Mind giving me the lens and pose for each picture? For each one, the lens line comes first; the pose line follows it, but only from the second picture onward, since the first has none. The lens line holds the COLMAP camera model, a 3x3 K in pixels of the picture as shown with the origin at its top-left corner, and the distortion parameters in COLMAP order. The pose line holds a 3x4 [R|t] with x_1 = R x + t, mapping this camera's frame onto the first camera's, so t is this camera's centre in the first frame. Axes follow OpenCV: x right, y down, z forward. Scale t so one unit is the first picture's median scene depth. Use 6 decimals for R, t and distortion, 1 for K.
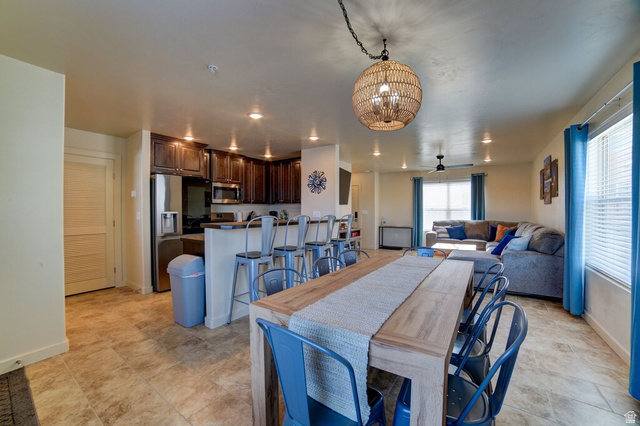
lens RADIAL K [[257.9, 0, 313.0], [0, 257.9, 212.4], [0, 0, 1]] dist [-0.093651, 0.030889]
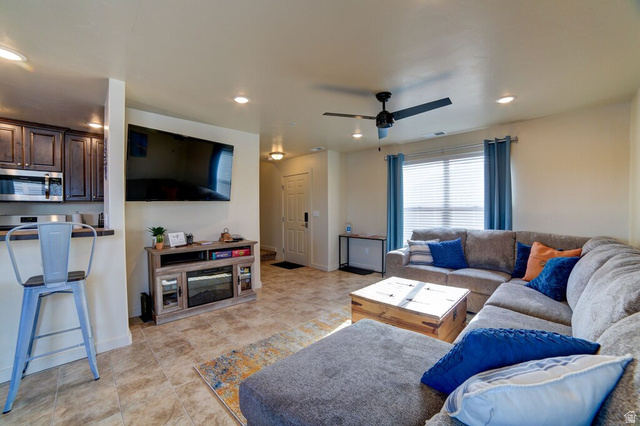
lens RADIAL K [[257.9, 0, 313.0], [0, 257.9, 212.4], [0, 0, 1]] dist [-0.093651, 0.030889]
pose [[0.981033, -0.000110, -0.193839, 0.471790], [0.000018, 1.000000, -0.000474, -0.004128], [0.193839, 0.000461, 0.981033, 0.521656]]
